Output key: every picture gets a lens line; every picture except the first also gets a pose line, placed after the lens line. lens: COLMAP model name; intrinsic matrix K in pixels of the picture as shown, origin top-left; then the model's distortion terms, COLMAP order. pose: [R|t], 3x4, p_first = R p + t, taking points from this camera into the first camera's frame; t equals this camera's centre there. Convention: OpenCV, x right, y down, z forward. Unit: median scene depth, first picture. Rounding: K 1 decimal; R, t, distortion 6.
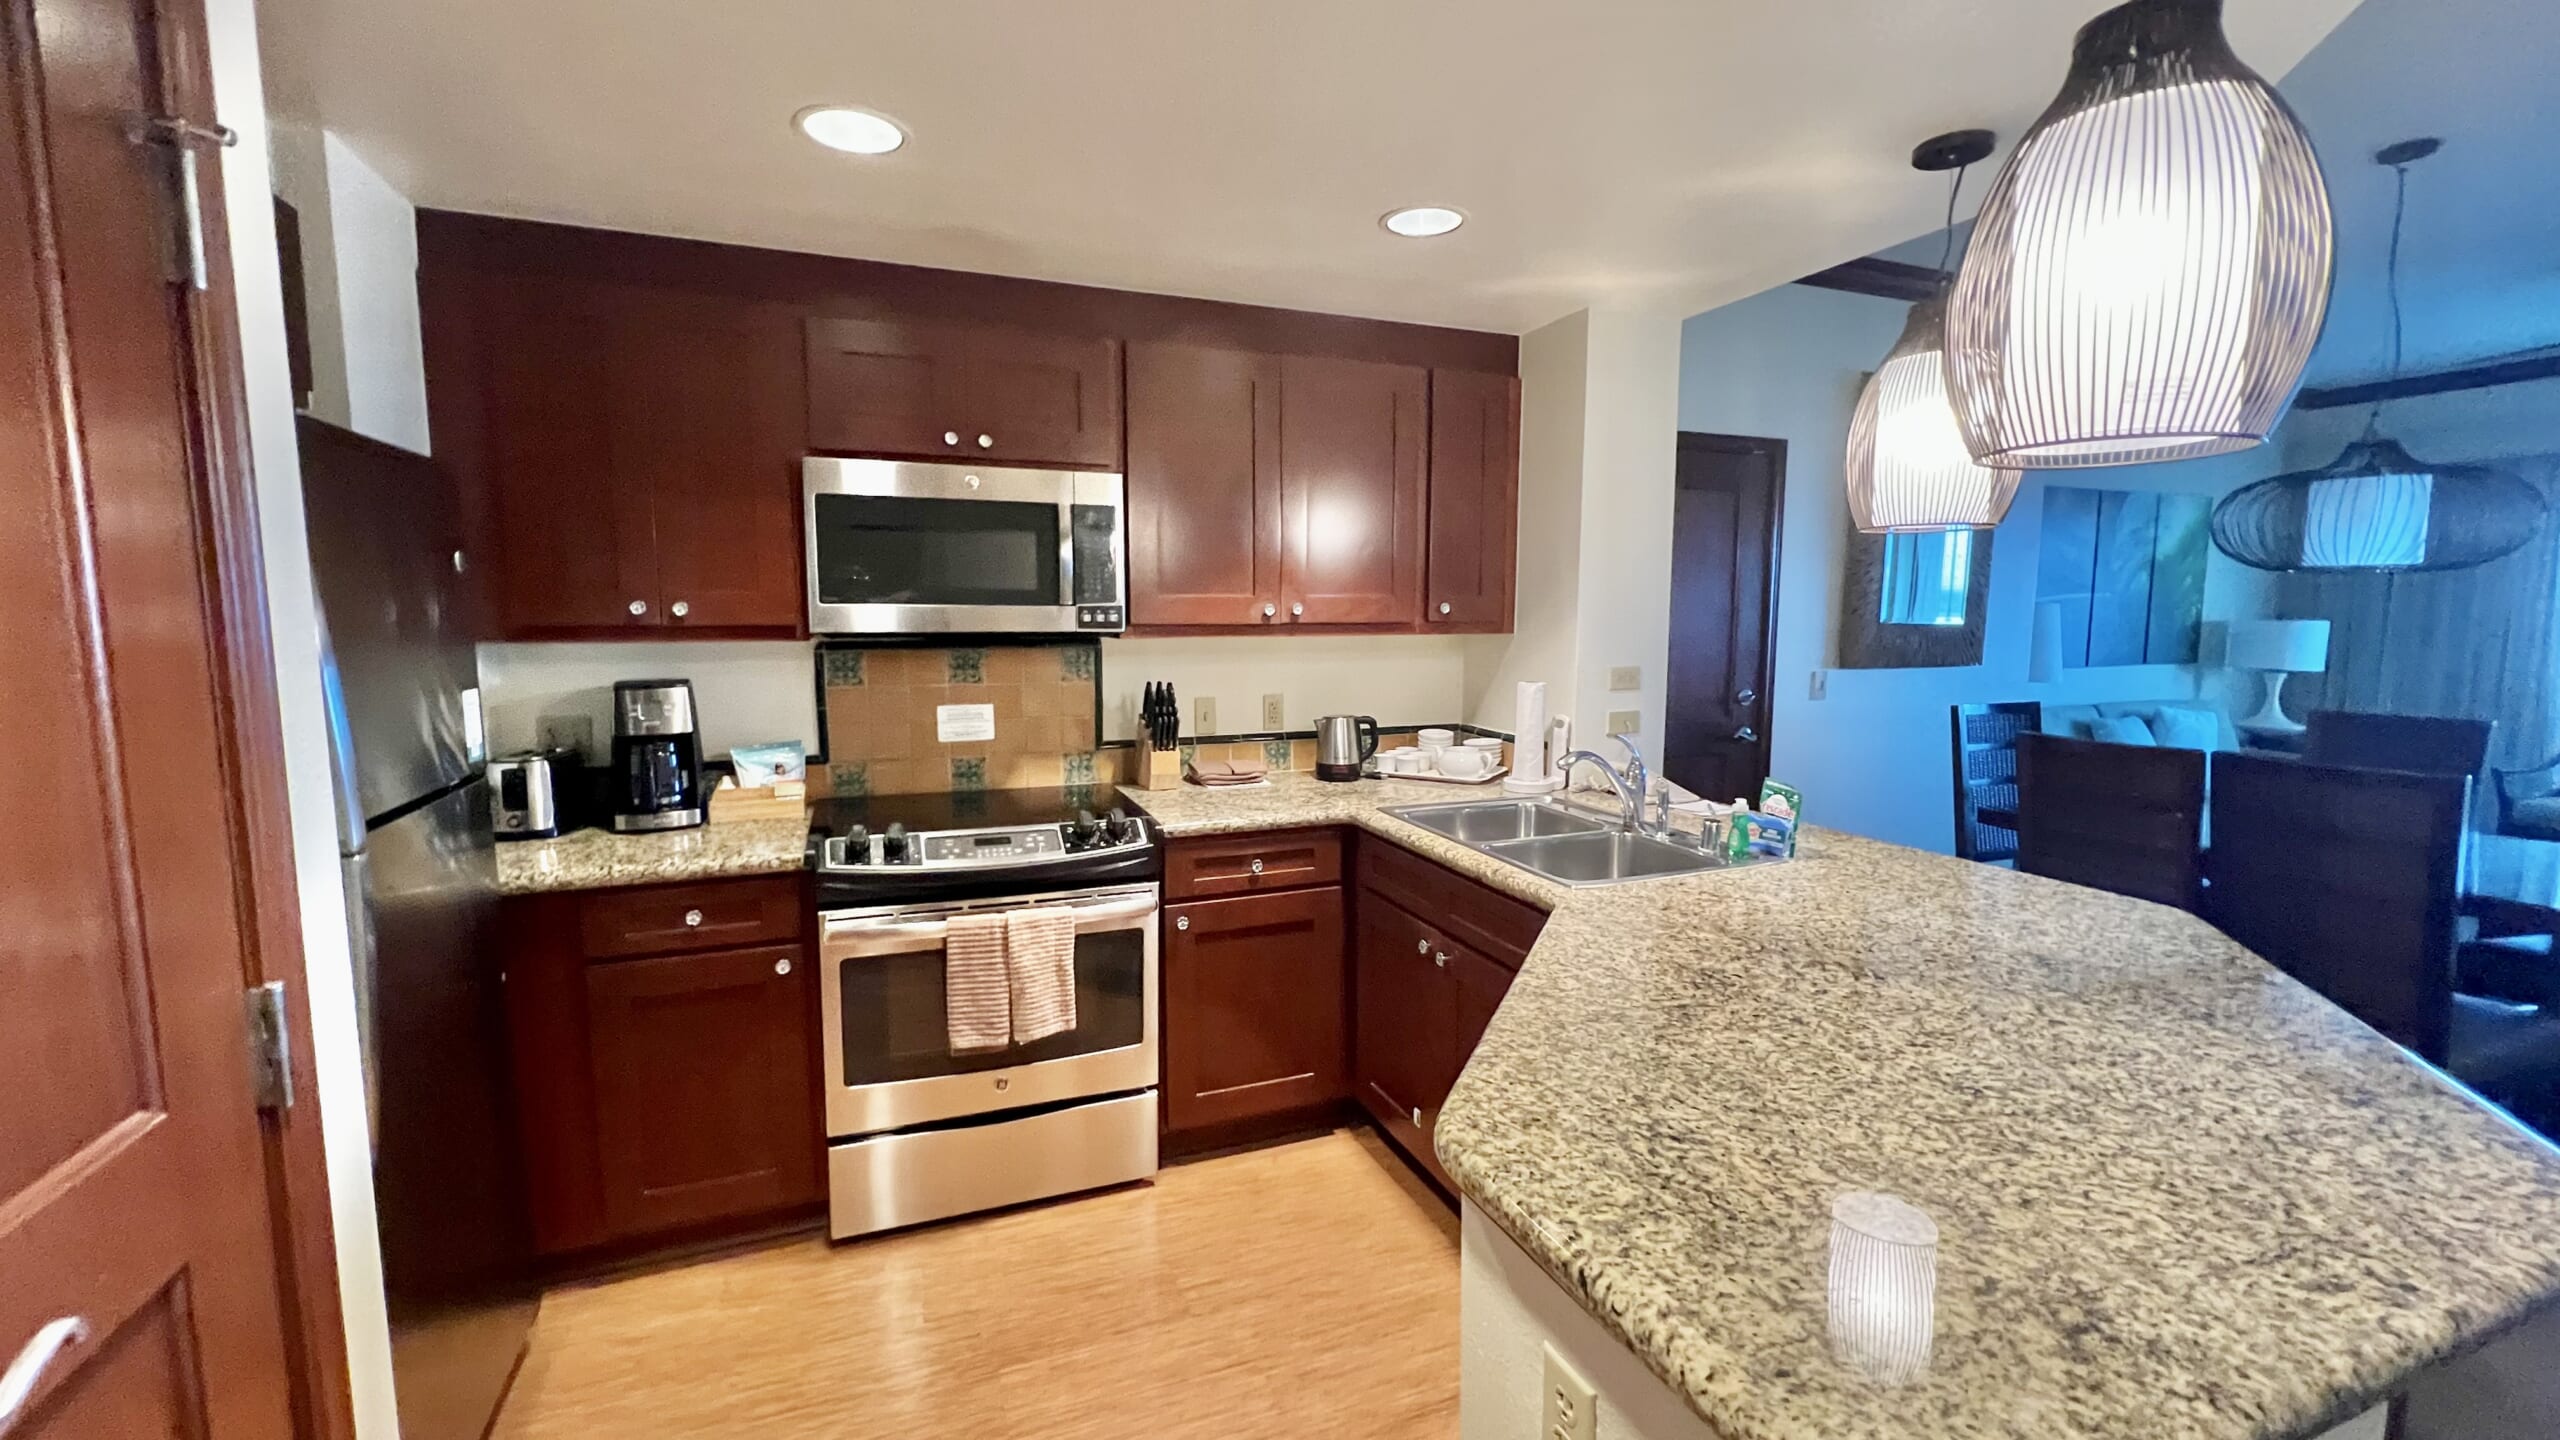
lens RADIAL K [[1040.4, 0, 1277.5], [0, 1040.4, 721.3], [0, 0, 1]] dist [0.001680, 0.000205]
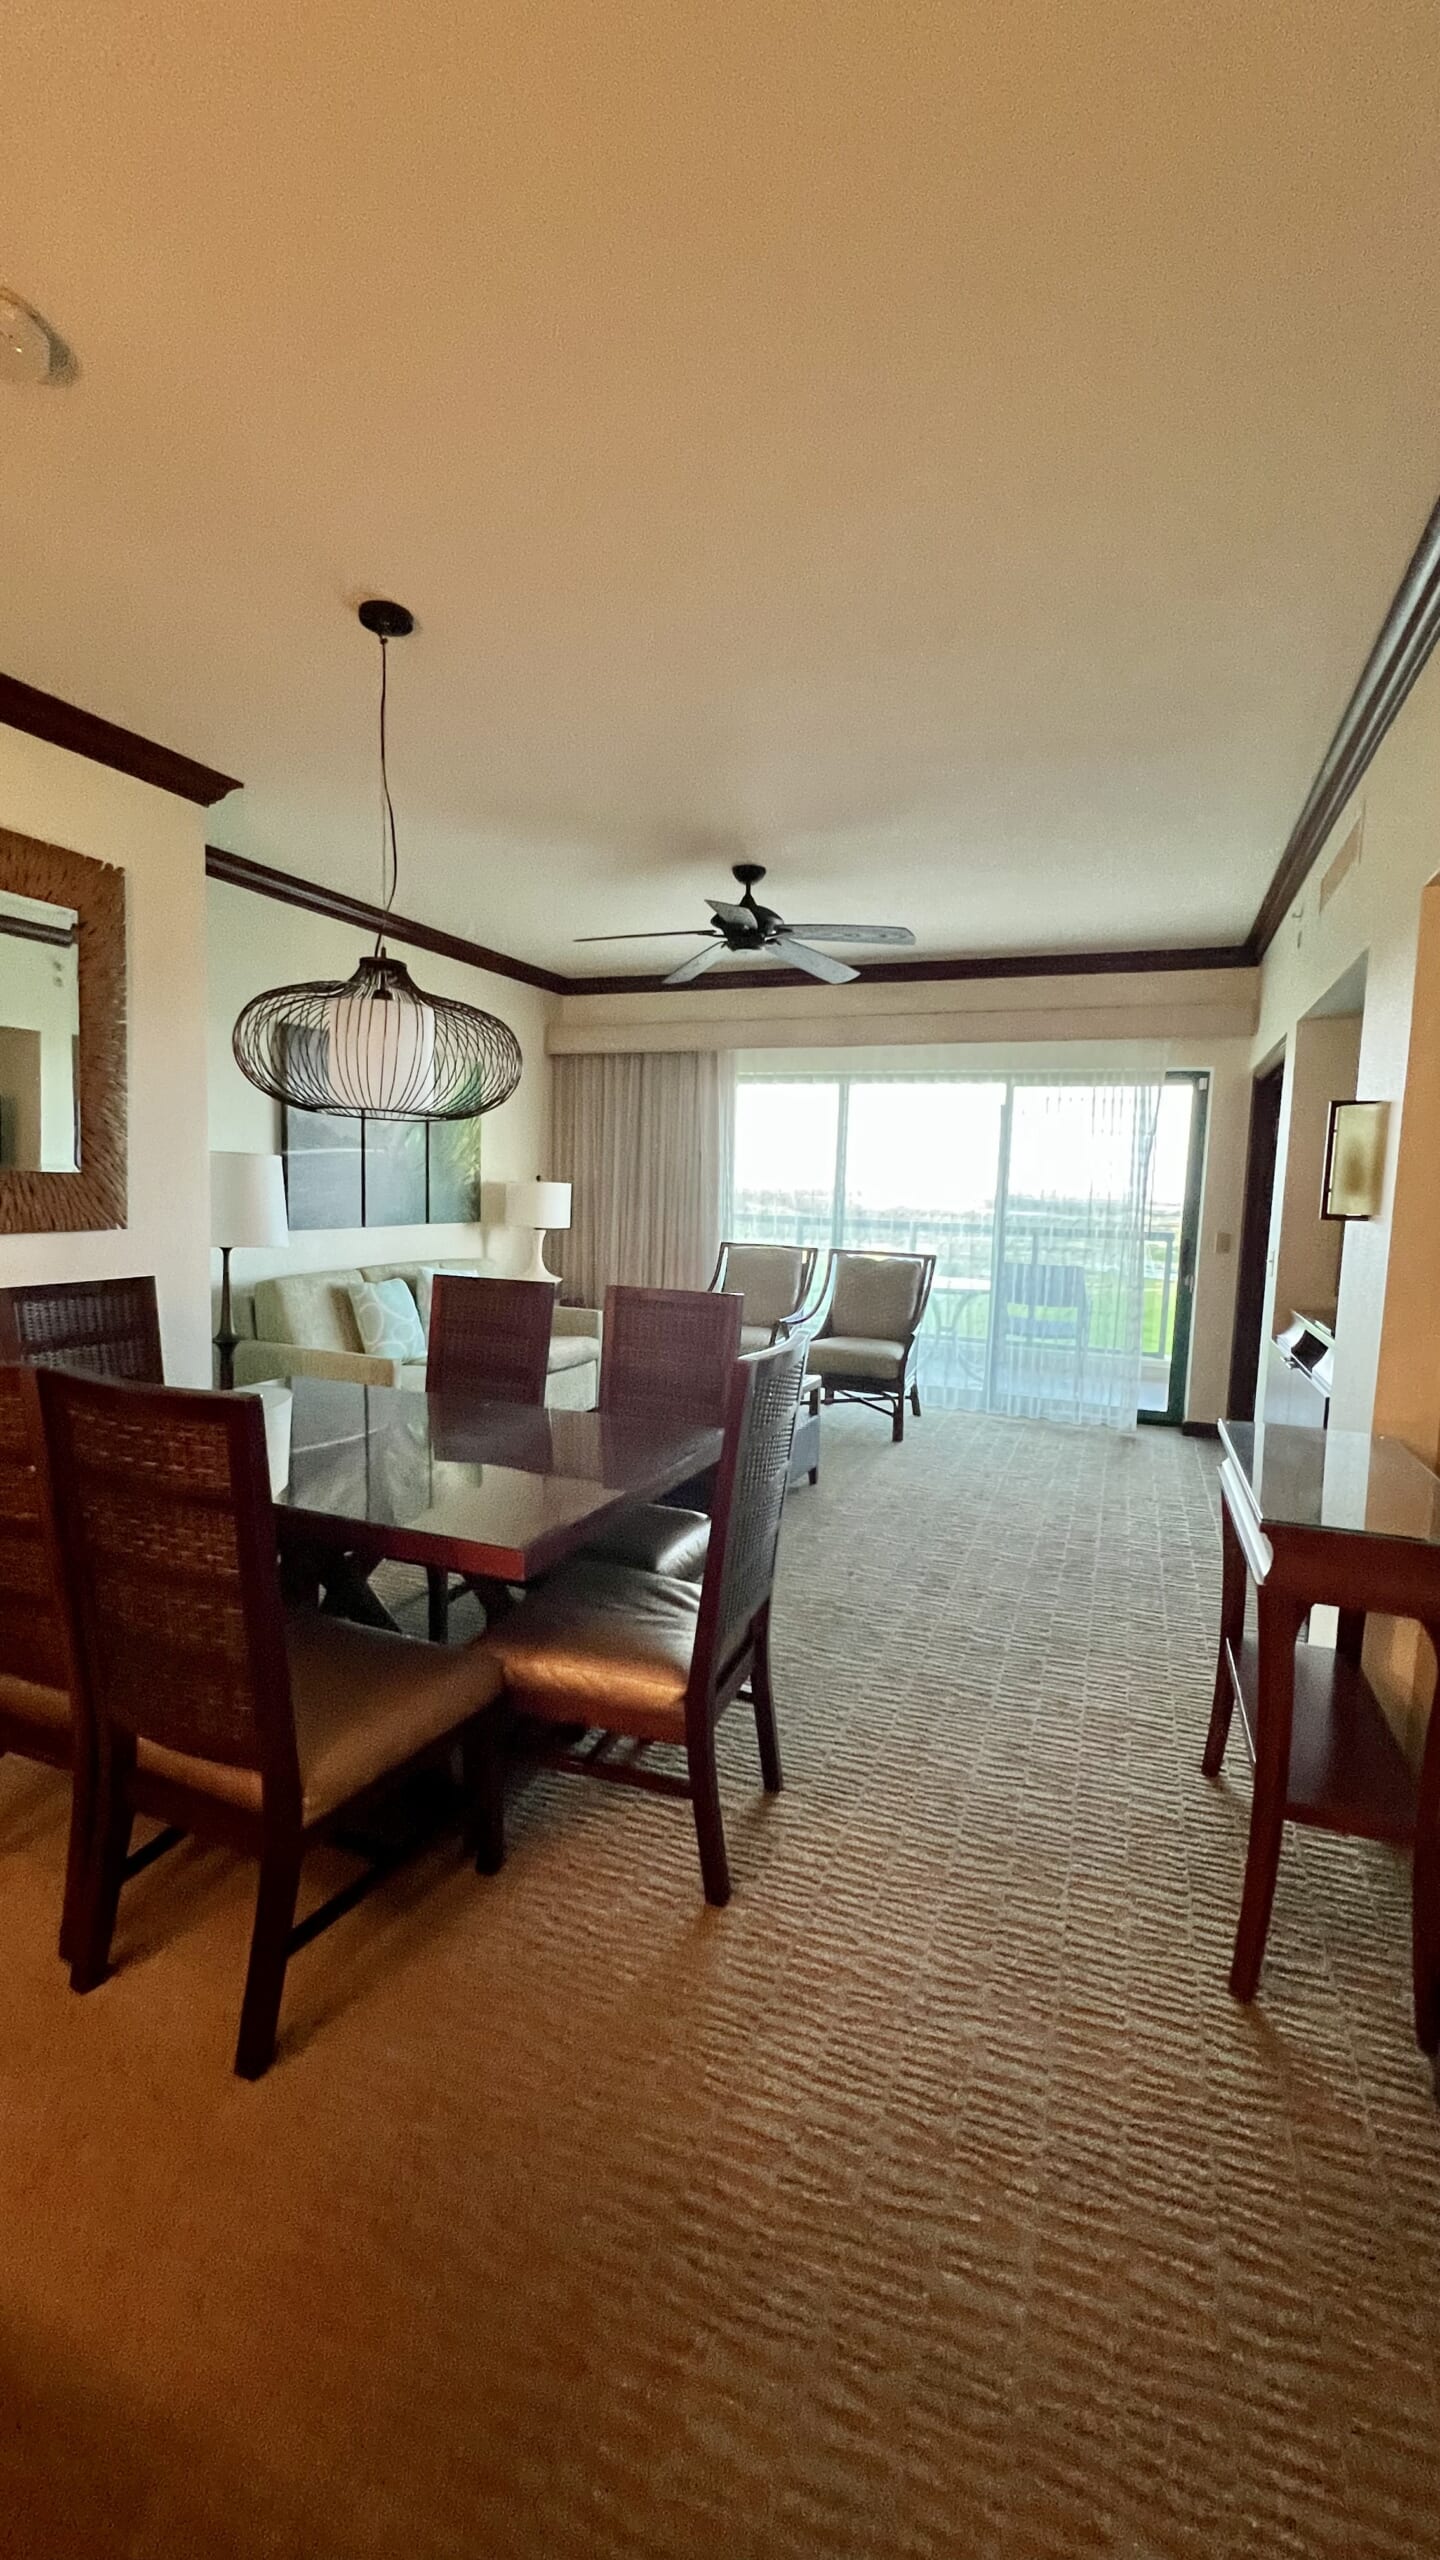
lens RADIAL K [[1040.4, 0, 726.8], [0, 1040.4, 1278.5], [0, 0, 1]] dist [0.001680, 0.000205]
pose [[0.678657, -0.053397, 0.732512, 0.297442], [0.056270, 0.998202, 0.020632, -0.006609], [-0.732297, 0.027216, 0.680441, 0.113270]]
